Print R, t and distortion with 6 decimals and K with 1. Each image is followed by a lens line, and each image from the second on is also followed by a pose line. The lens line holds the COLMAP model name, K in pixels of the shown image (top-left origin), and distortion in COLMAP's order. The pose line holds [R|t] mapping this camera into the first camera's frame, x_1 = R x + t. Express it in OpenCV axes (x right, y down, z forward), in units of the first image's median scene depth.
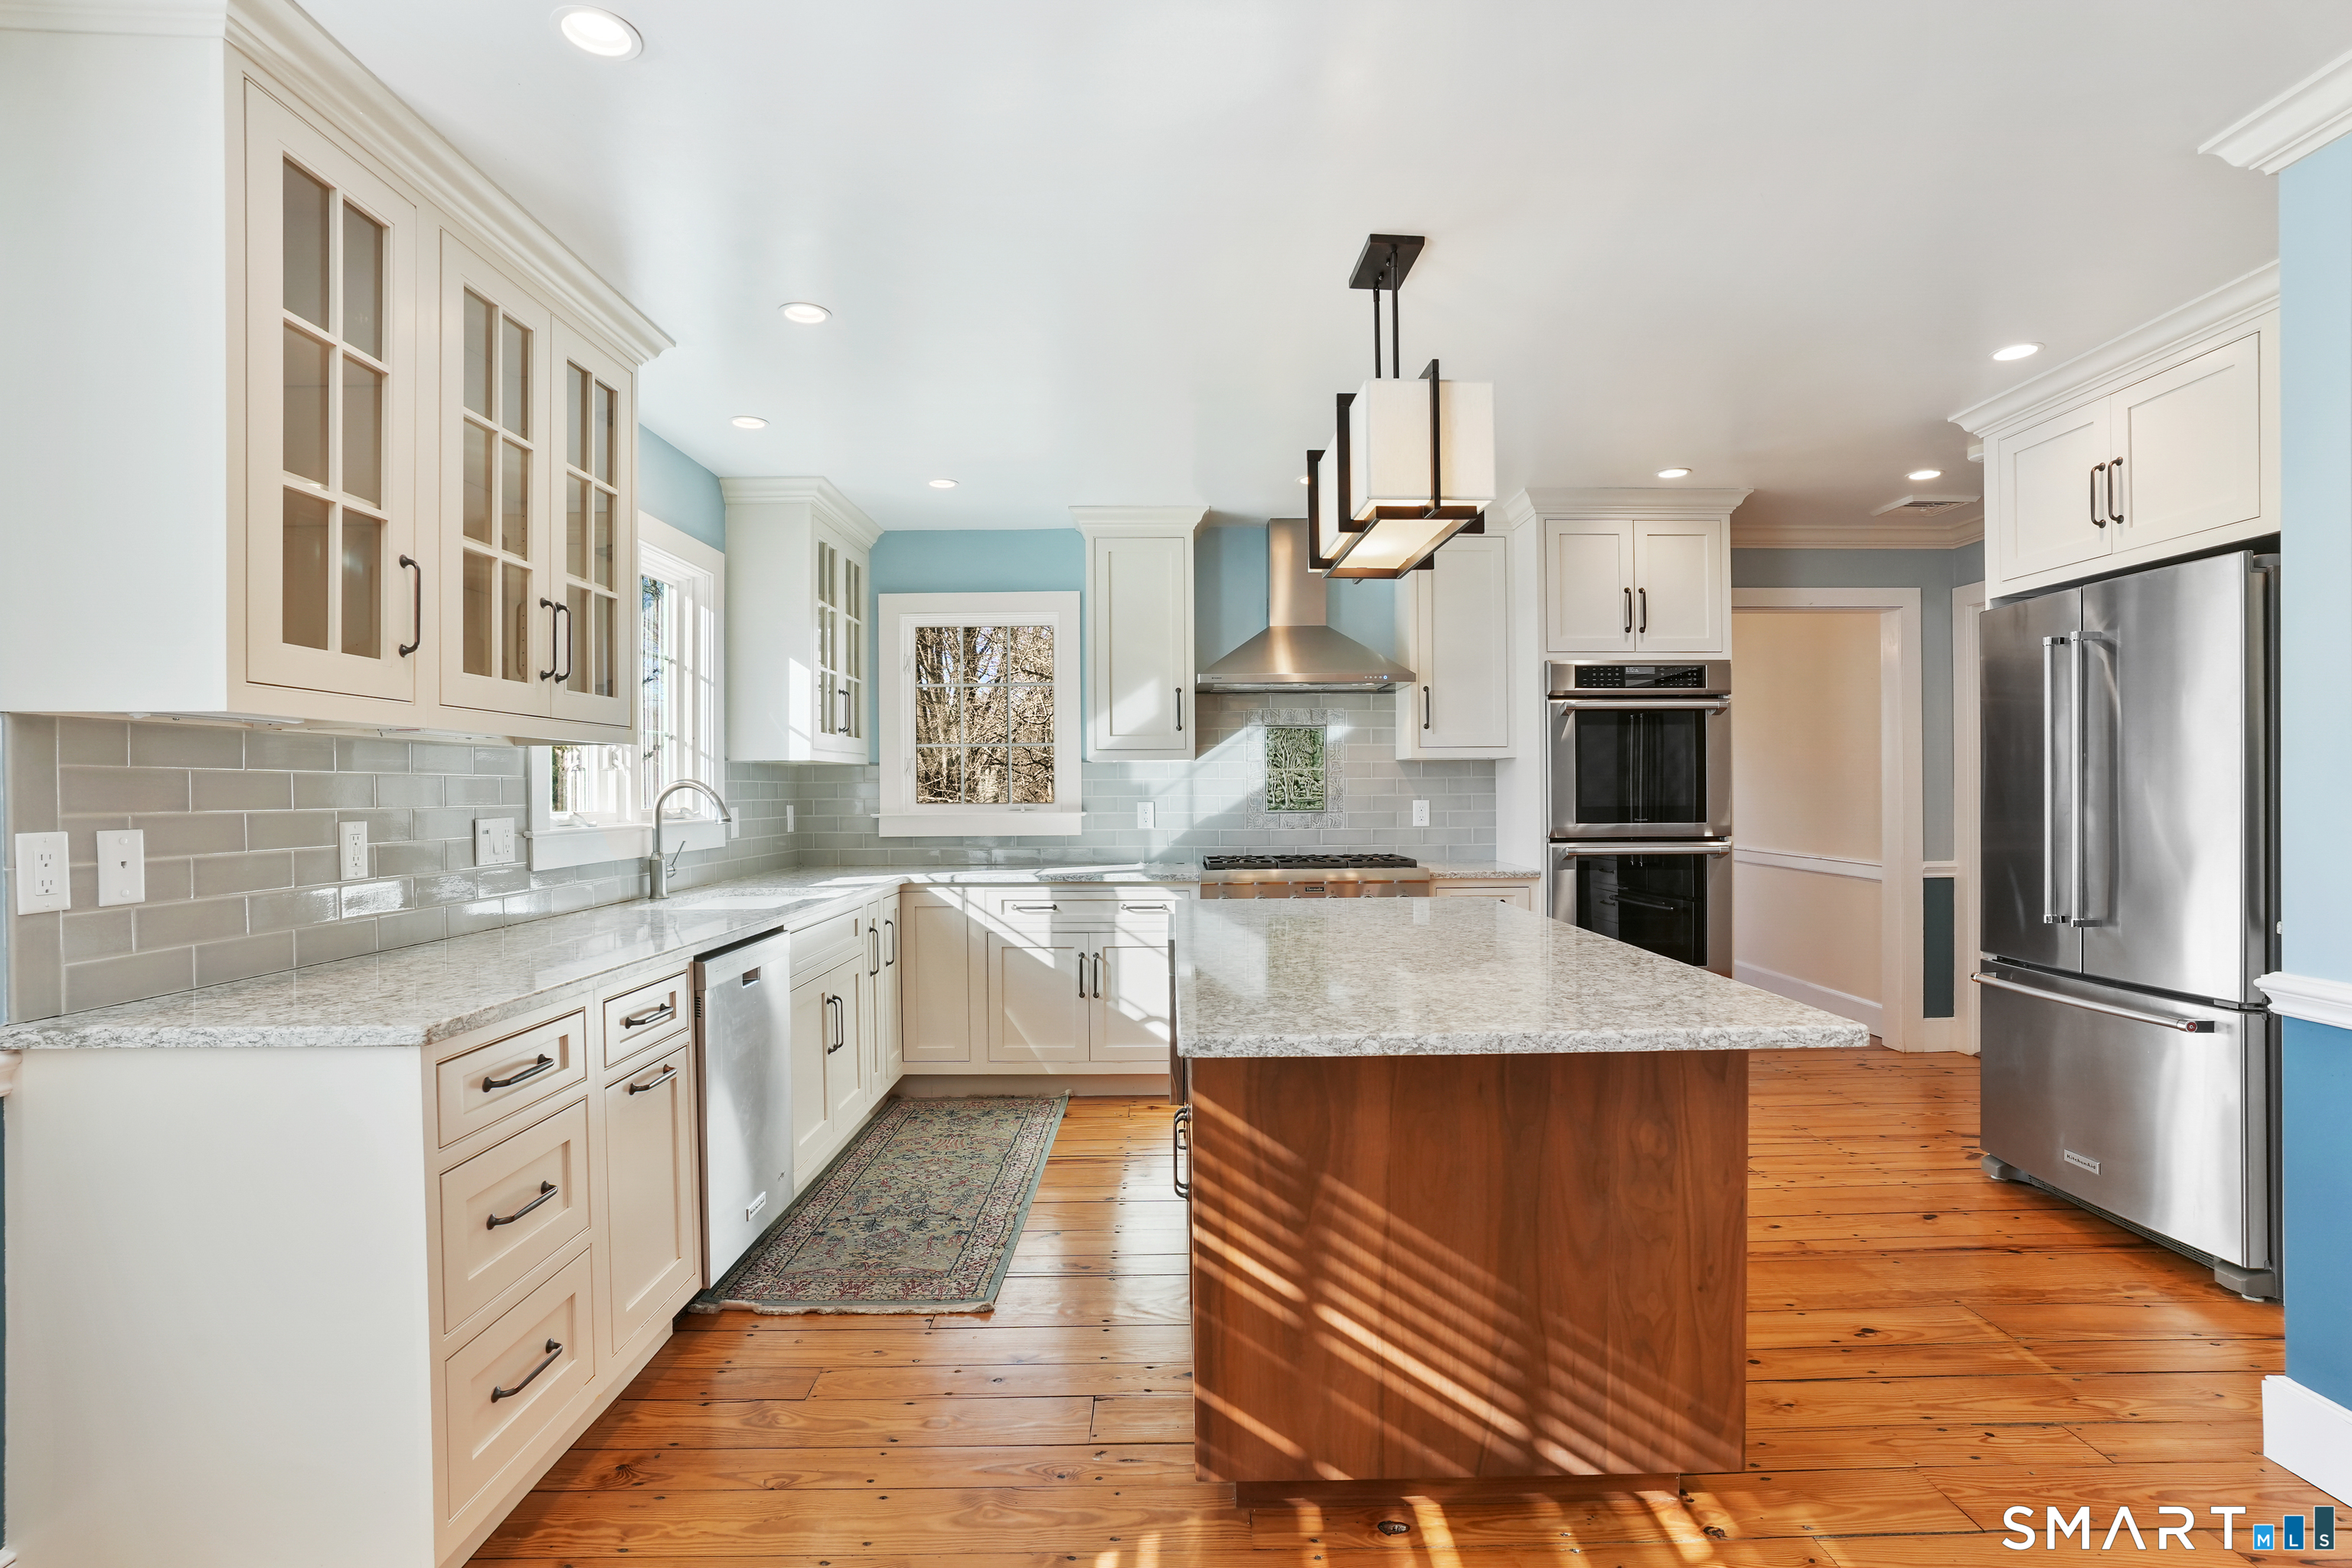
lens RADIAL K [[1140.3, 0, 1171.0], [0, 1140.3, 790.9], [0, 0, 1]] dist [-0.045779, 0.017518]
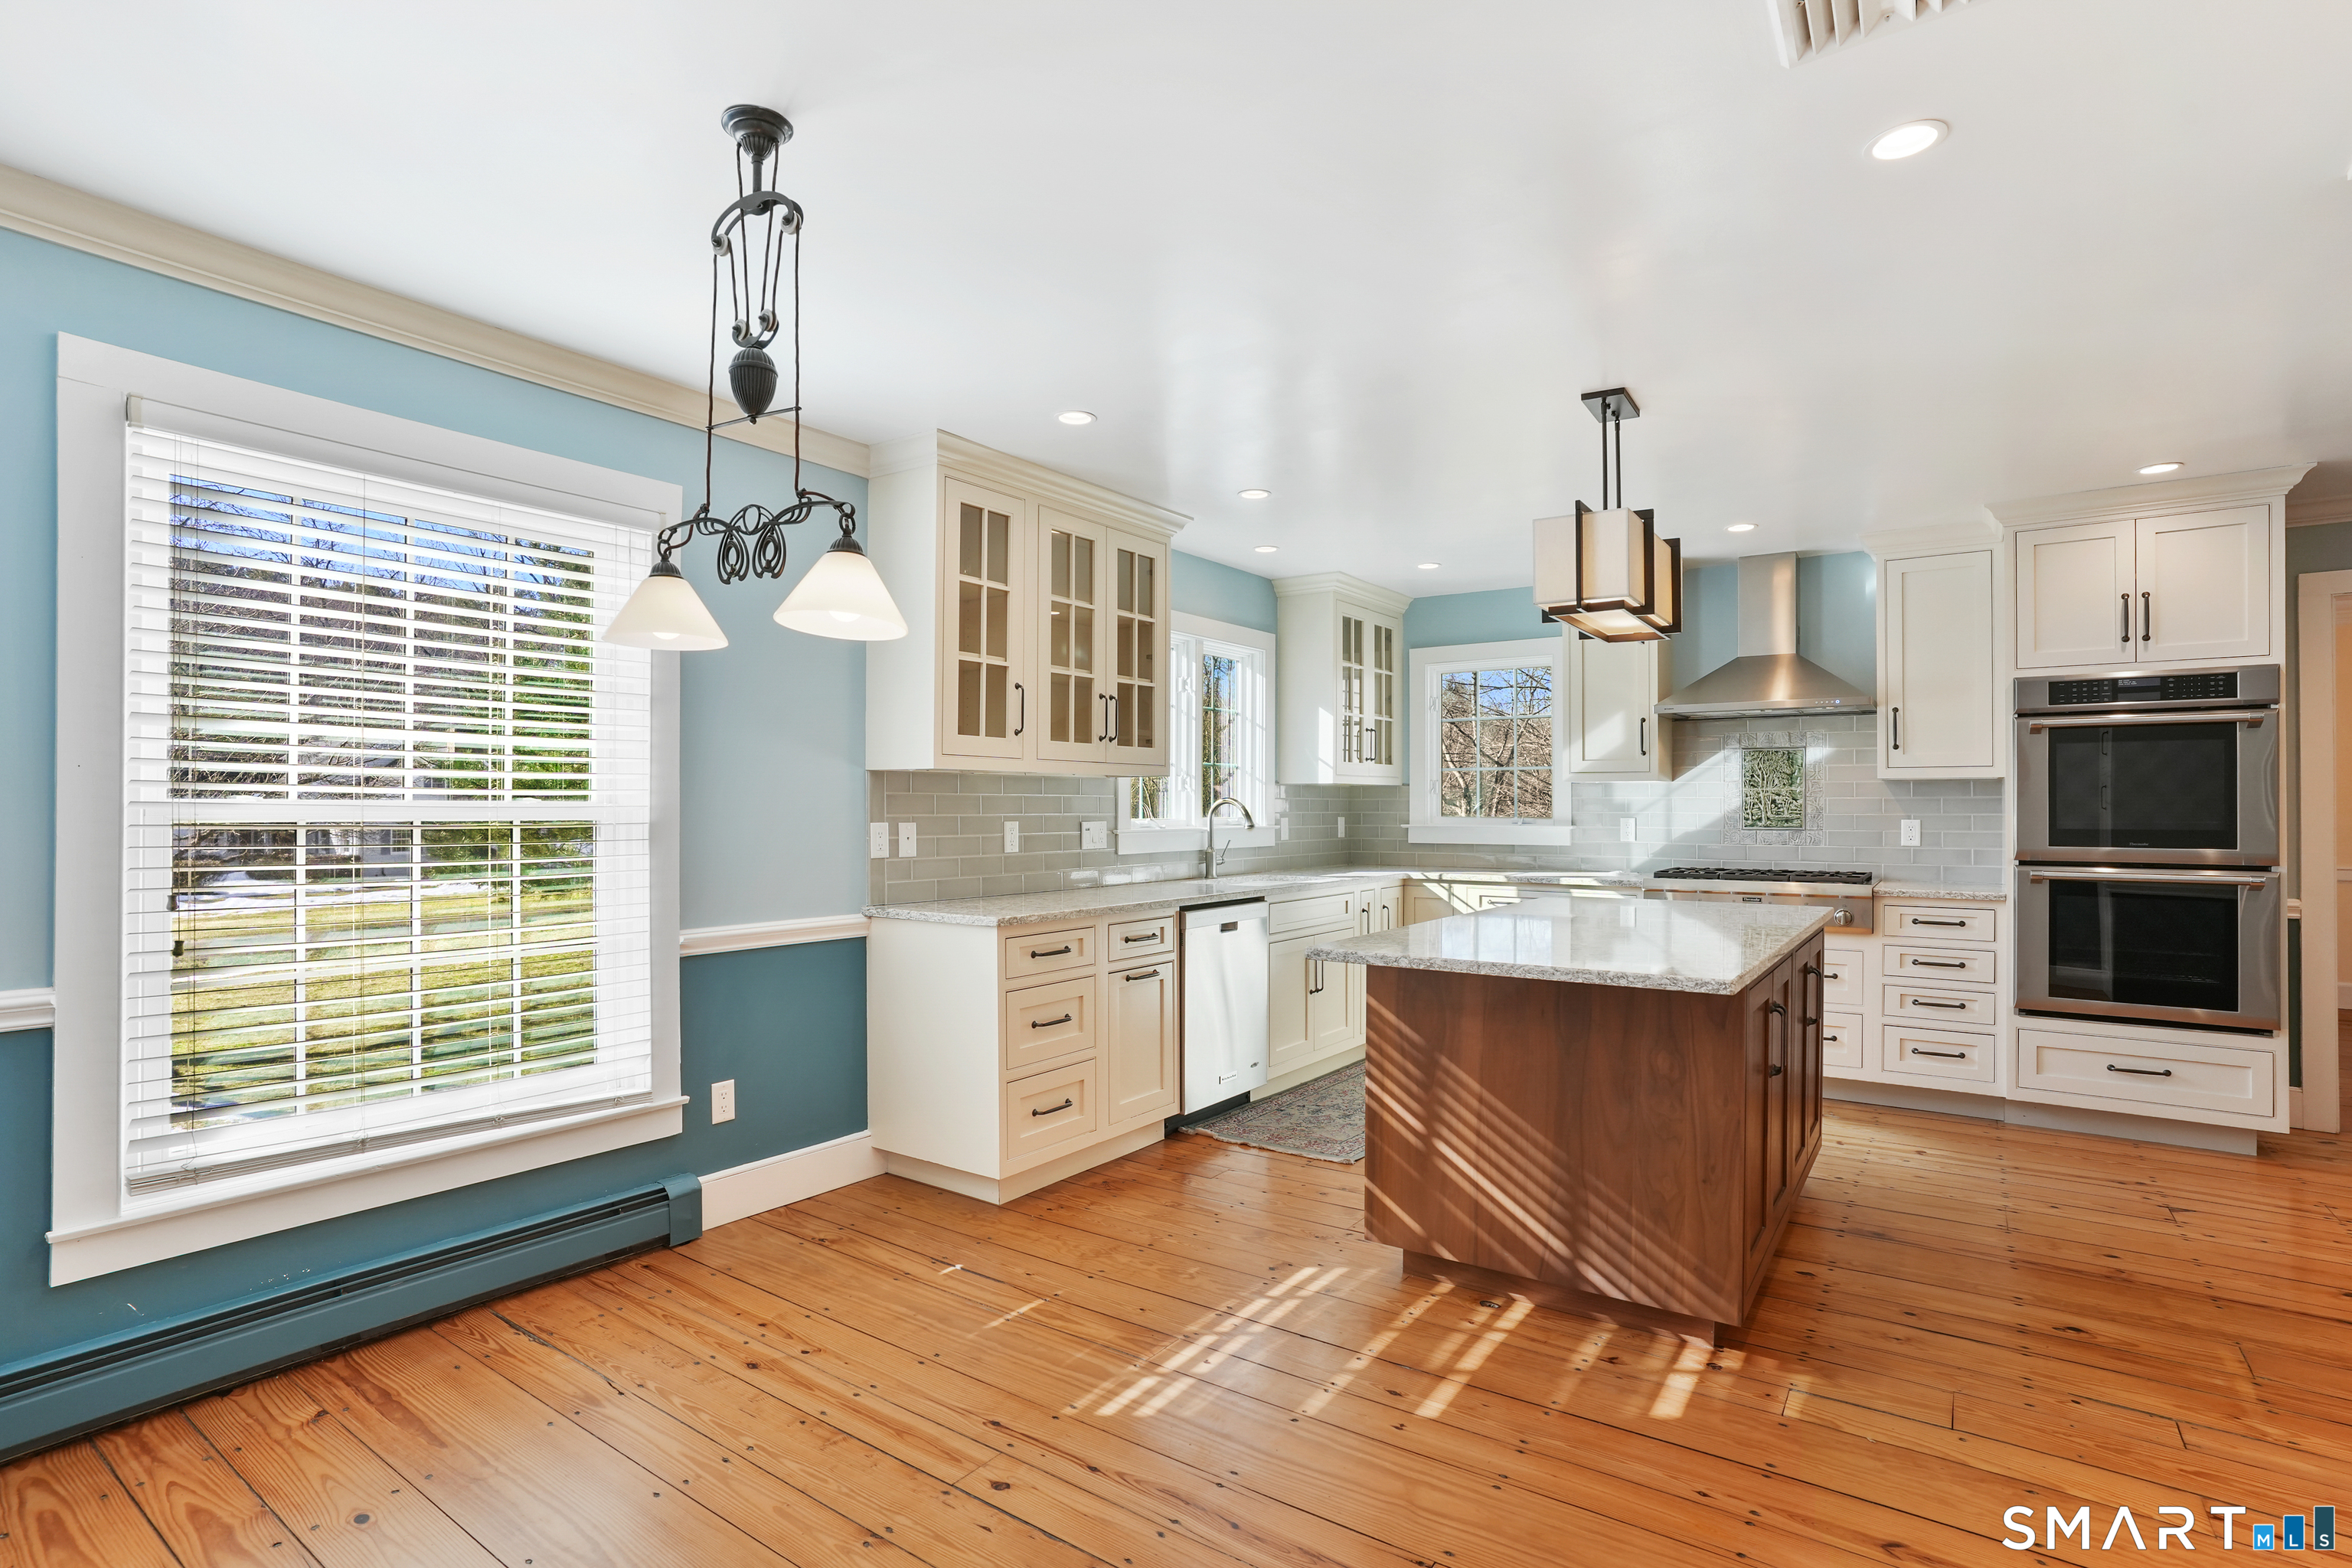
lens RADIAL K [[1140.3, 0, 1159.3], [0, 1140.3, 798.1], [0, 0, 1]] dist [-0.045779, 0.017518]
pose [[0.807350, 0.004503, -0.590056, 0.489363], [-0.007792, 0.999965, -0.003031, -0.005747], [0.590022, 0.007044, 0.807357, -0.322165]]
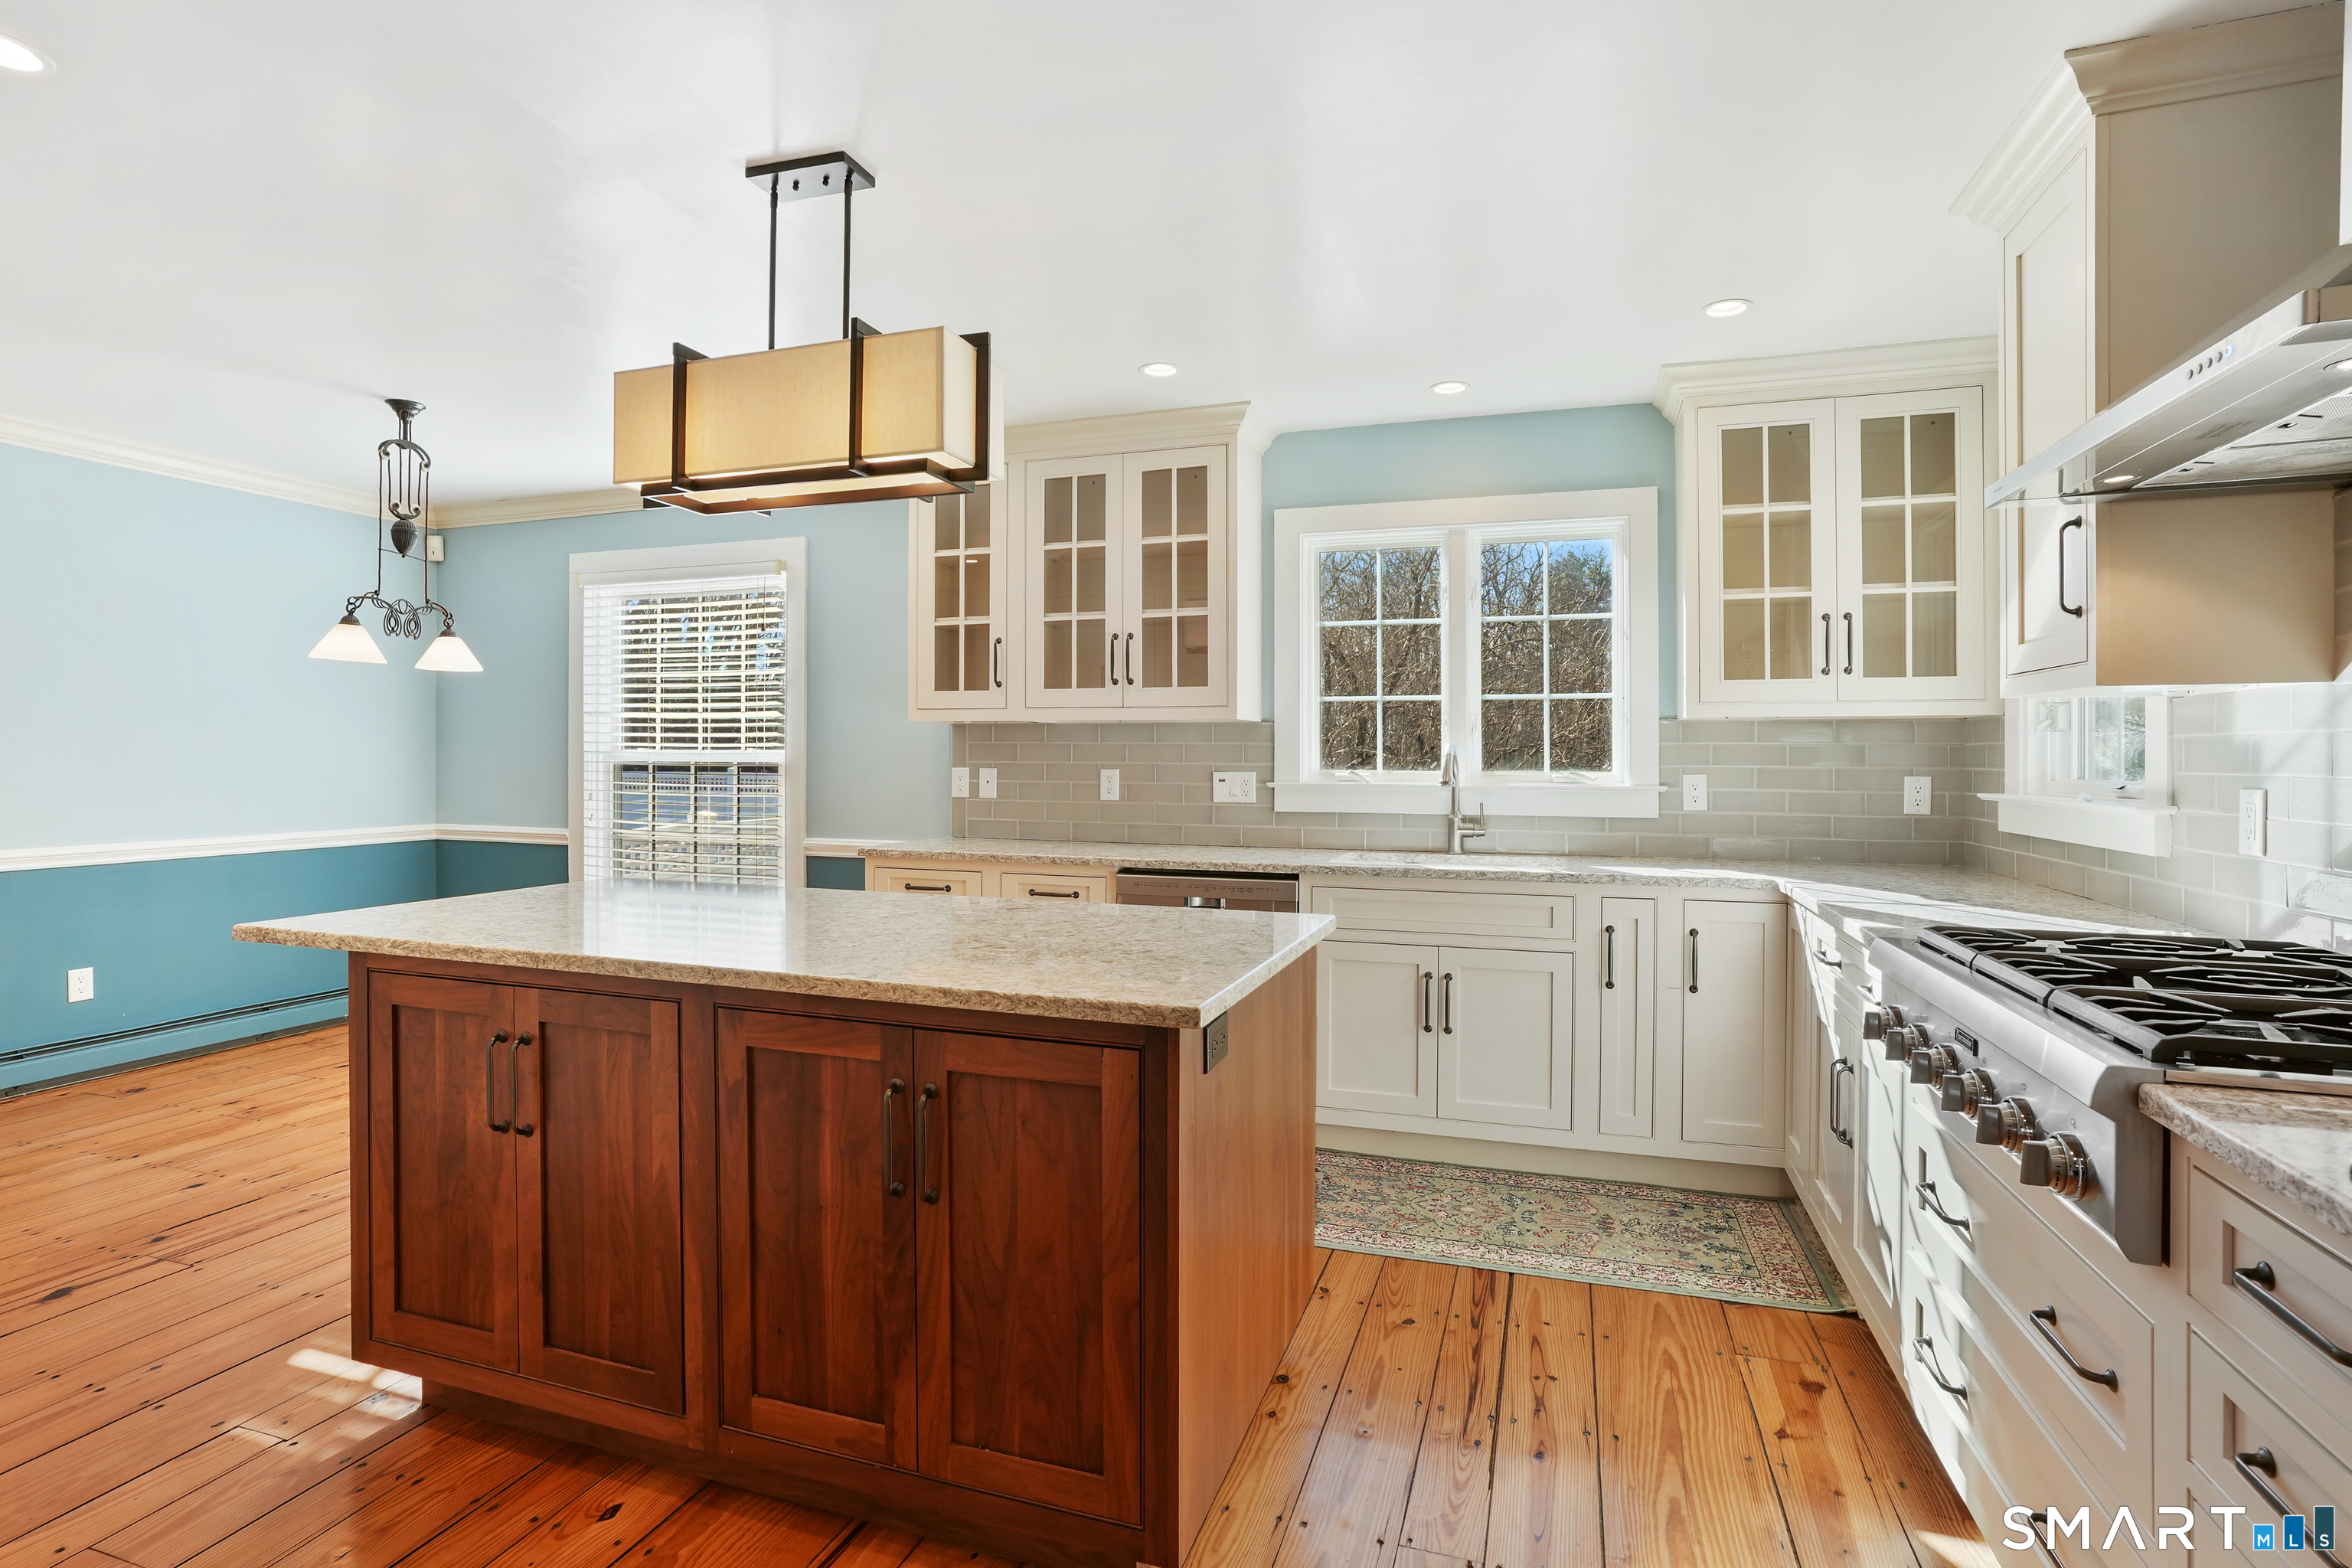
lens RADIAL K [[1140.3, 0, 1150.1], [0, 1140.3, 743.0], [0, 0, 1]] dist [-0.045779, 0.017518]
pose [[-0.321090, -0.004985, -0.947036, 0.878103], [-0.003108, 0.999986, -0.004210, -0.007092], [0.947044, 0.001592, -0.321101, 1.406209]]
